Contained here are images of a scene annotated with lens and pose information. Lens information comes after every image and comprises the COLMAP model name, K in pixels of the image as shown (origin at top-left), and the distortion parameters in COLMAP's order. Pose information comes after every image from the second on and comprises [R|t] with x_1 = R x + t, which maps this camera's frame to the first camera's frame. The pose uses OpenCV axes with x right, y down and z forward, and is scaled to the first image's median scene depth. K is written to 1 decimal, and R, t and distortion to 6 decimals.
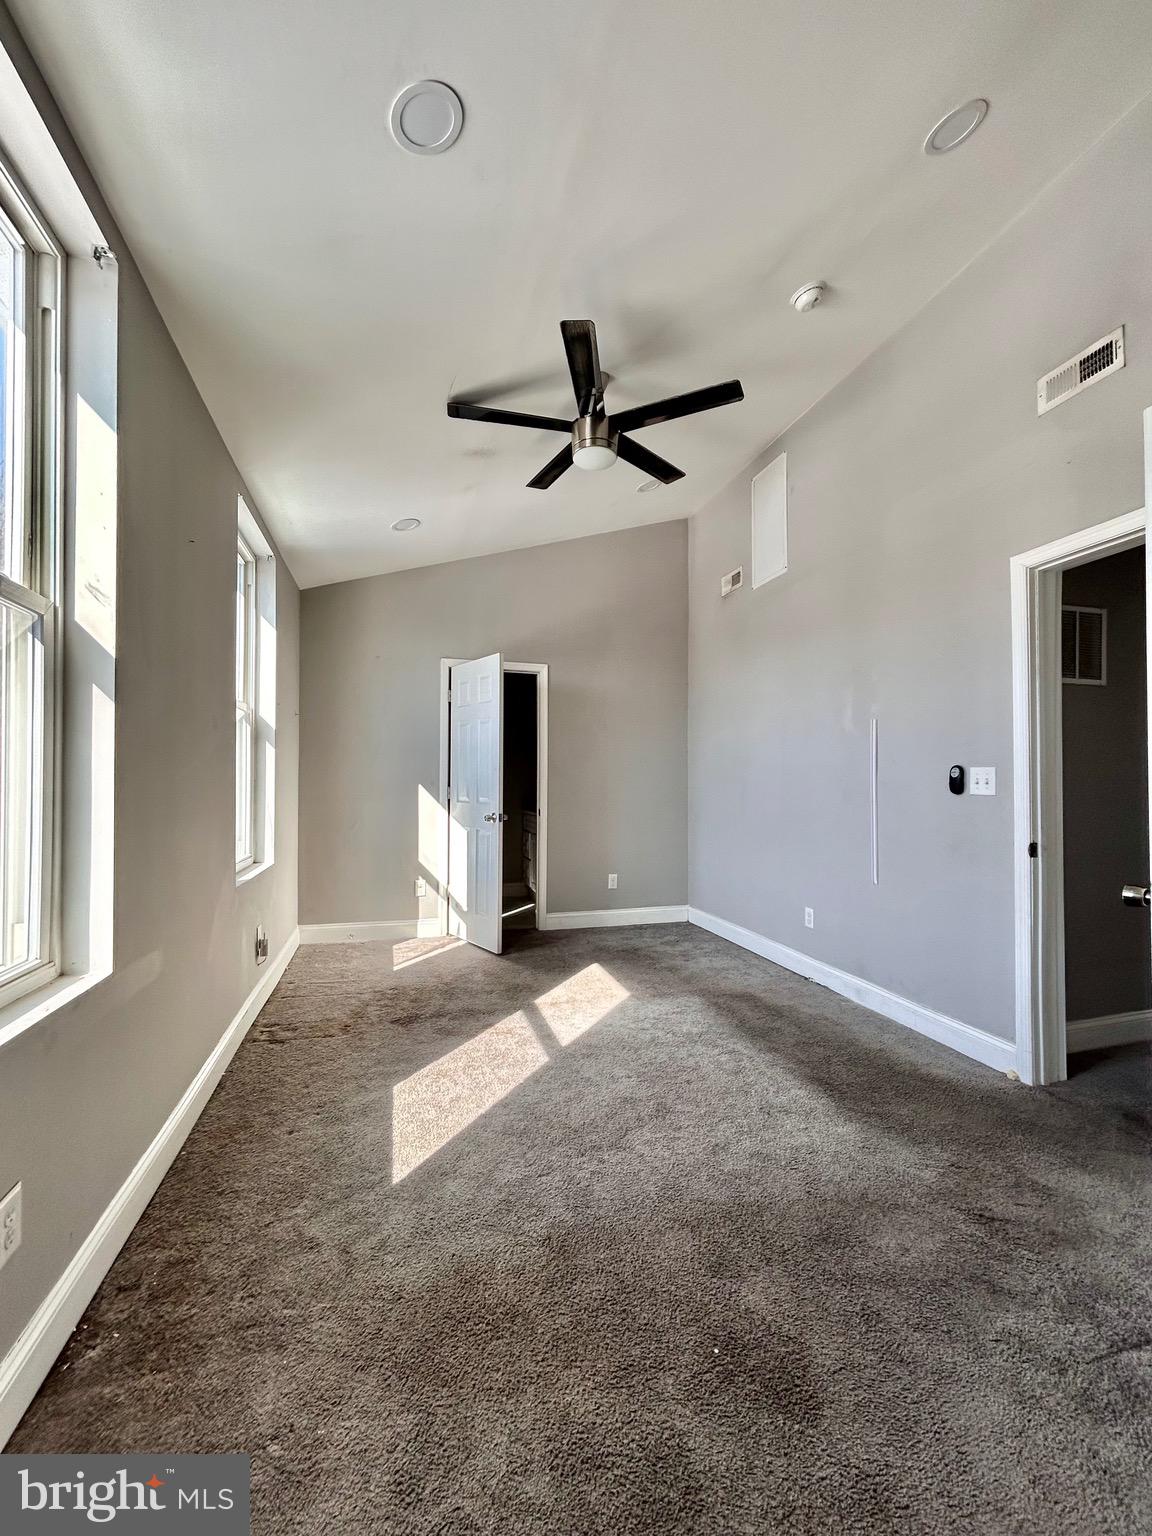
lens RADIAL K [[618.3, 0, 577.0], [0, 618.3, 769.2], [0, 0, 1]] dist [-0.000514, 0.000280]
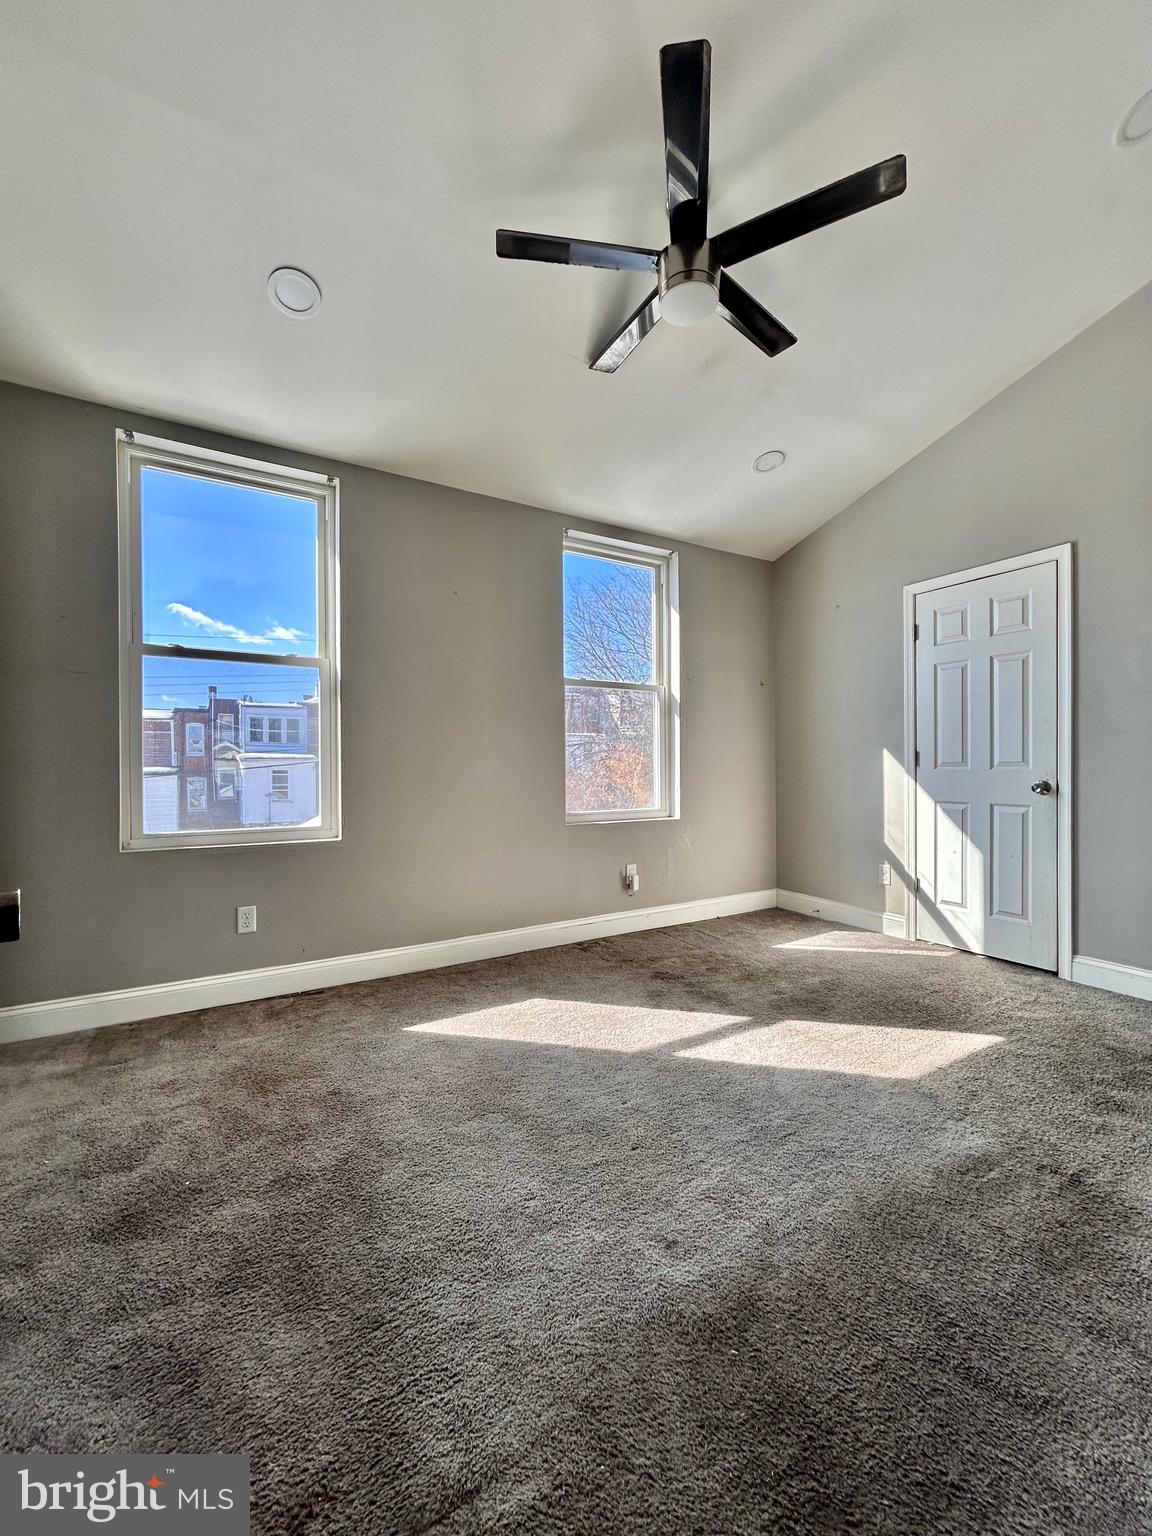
lens RADIAL K [[617.6, 0, 575.6], [0, 617.6, 770.5], [0, 0, 1]] dist [-0.000685, 0.000017]
pose [[0.252258, 0.001857, -0.967658, 0.666810], [0.026991, 0.999596, 0.008955, 0.053572], [0.967284, -0.028377, 0.252106, 0.605613]]
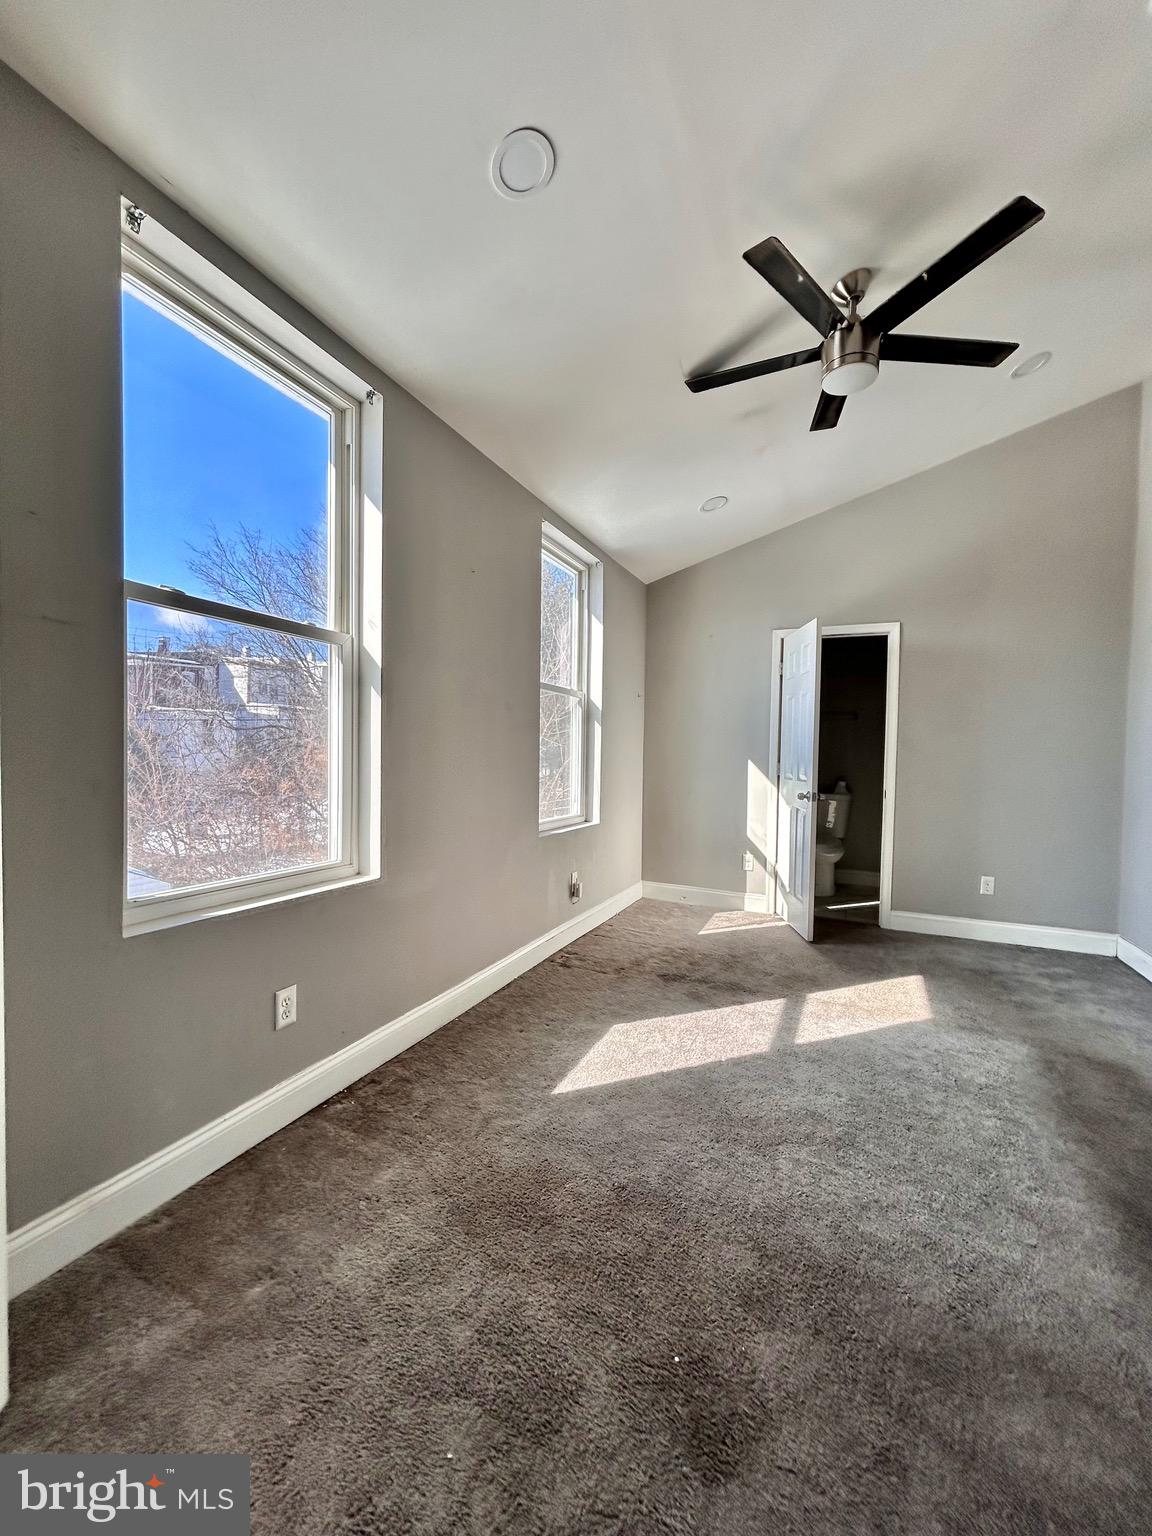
lens RADIAL K [[618.3, 0, 577.0], [0, 618.3, 769.2], [0, 0, 1]] dist [-0.000514, 0.000280]
pose [[0.755746, 0.026495, -0.654328, 0.292128], [-0.001751, 0.999259, 0.038441, 0.002784], [0.654862, -0.027906, 0.755233, 0.088813]]
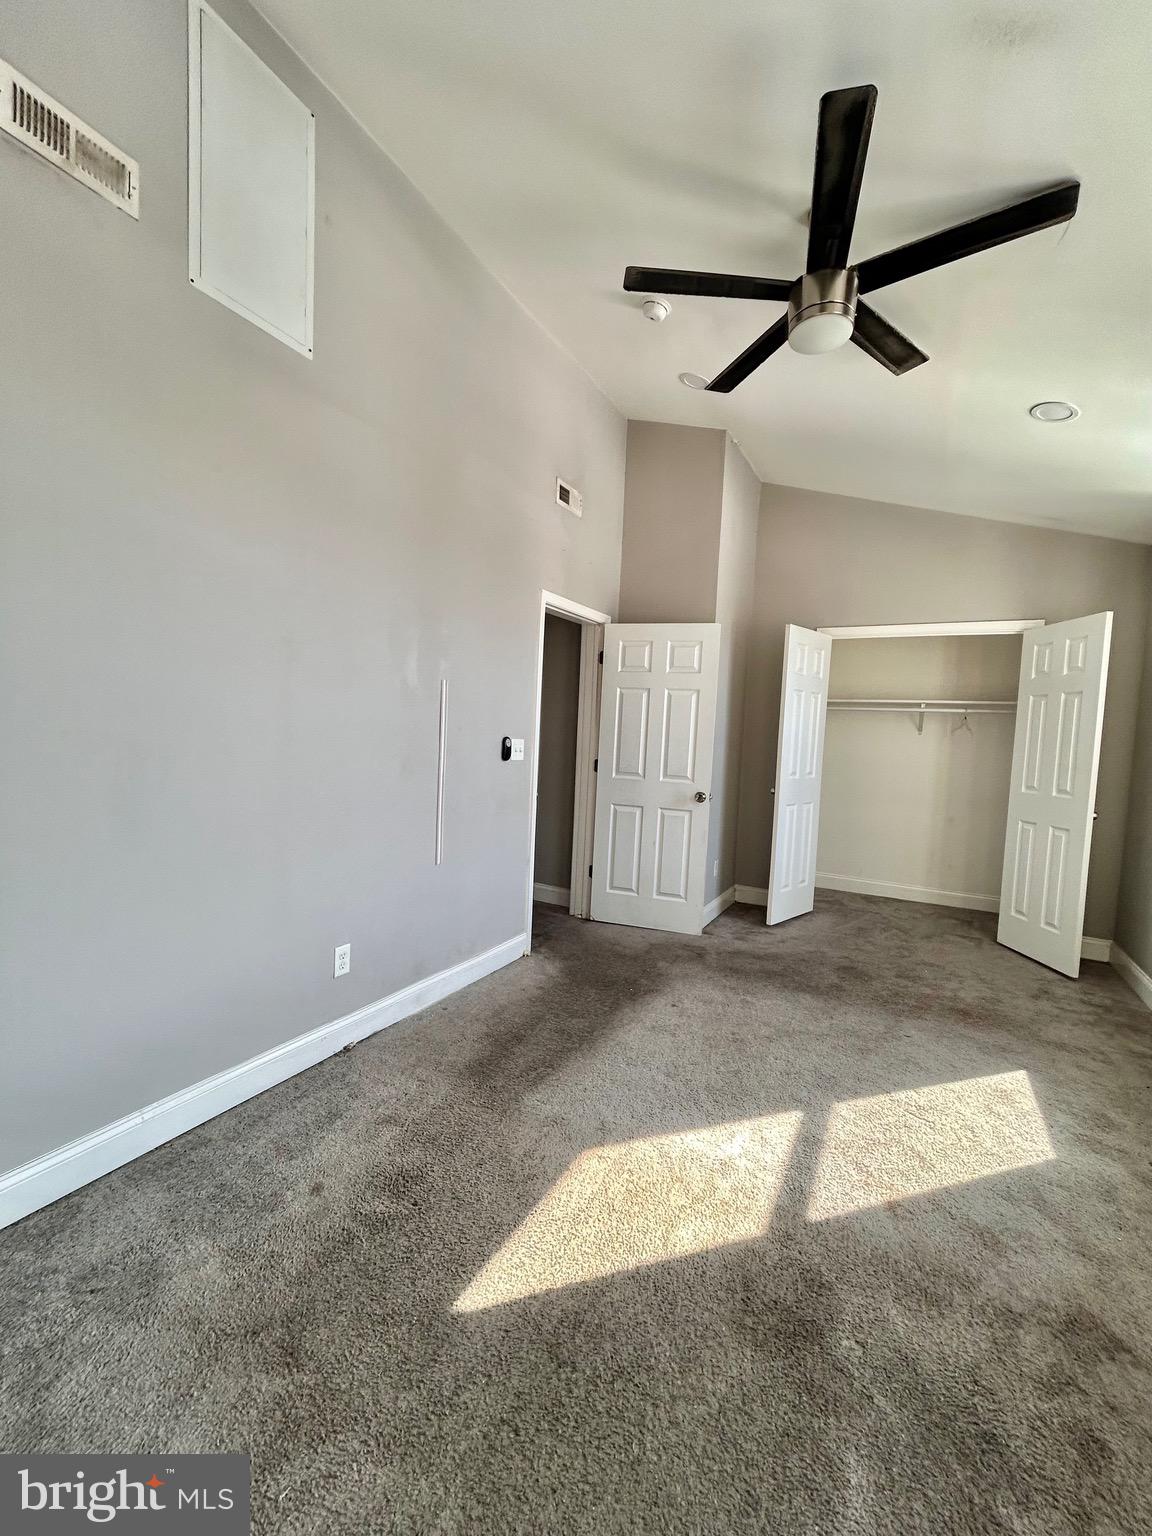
lens RADIAL K [[622.9, 0, 582.5], [0, 622.9, 773.3], [0, 0, 1]] dist [-0.001609, -0.000107]
pose [[-0.713112, -0.077231, 0.696783, -0.299056], [-0.059320, 0.996996, 0.049796, -0.003636], [-0.698536, -0.005823, -0.715551, 1.578655]]
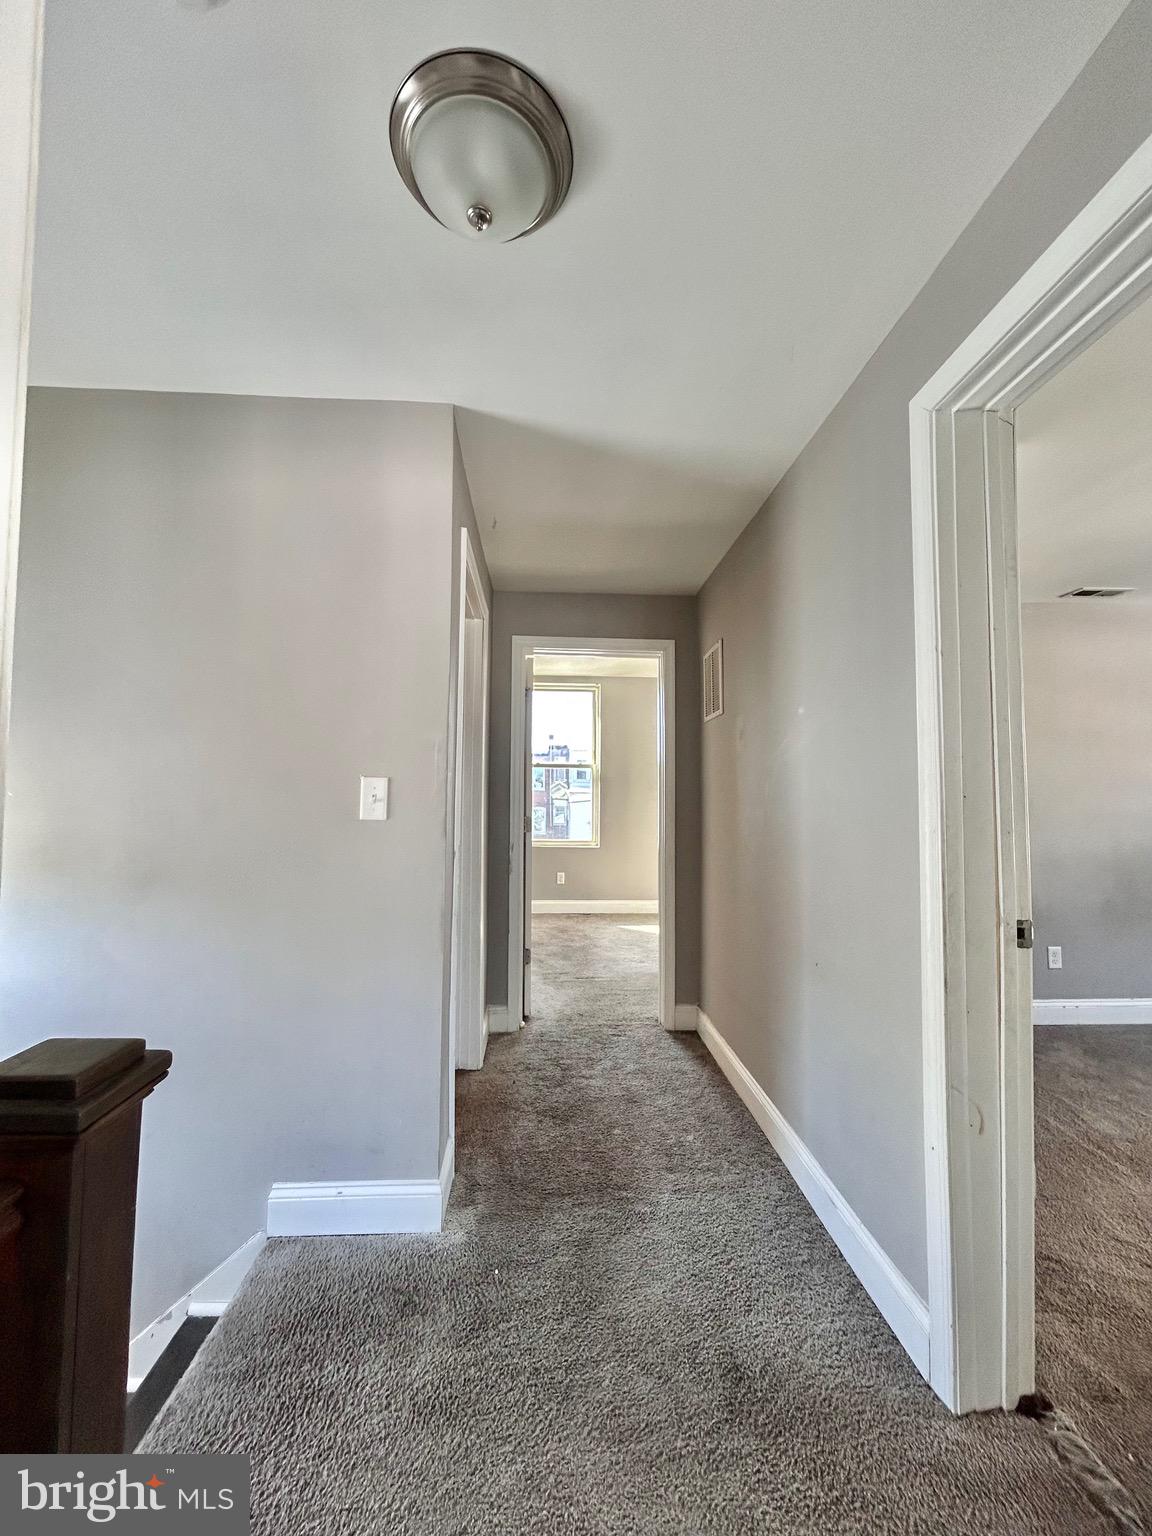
lens RADIAL K [[618.3, 0, 577.0], [0, 618.3, 769.2], [0, 0, 1]] dist [-0.000514, 0.000280]
pose [[-0.230849, -0.050988, -0.971653, 1.774510], [0.011470, 0.998414, -0.055117, 0.002362], [0.972922, -0.023869, -0.229898, 0.921971]]
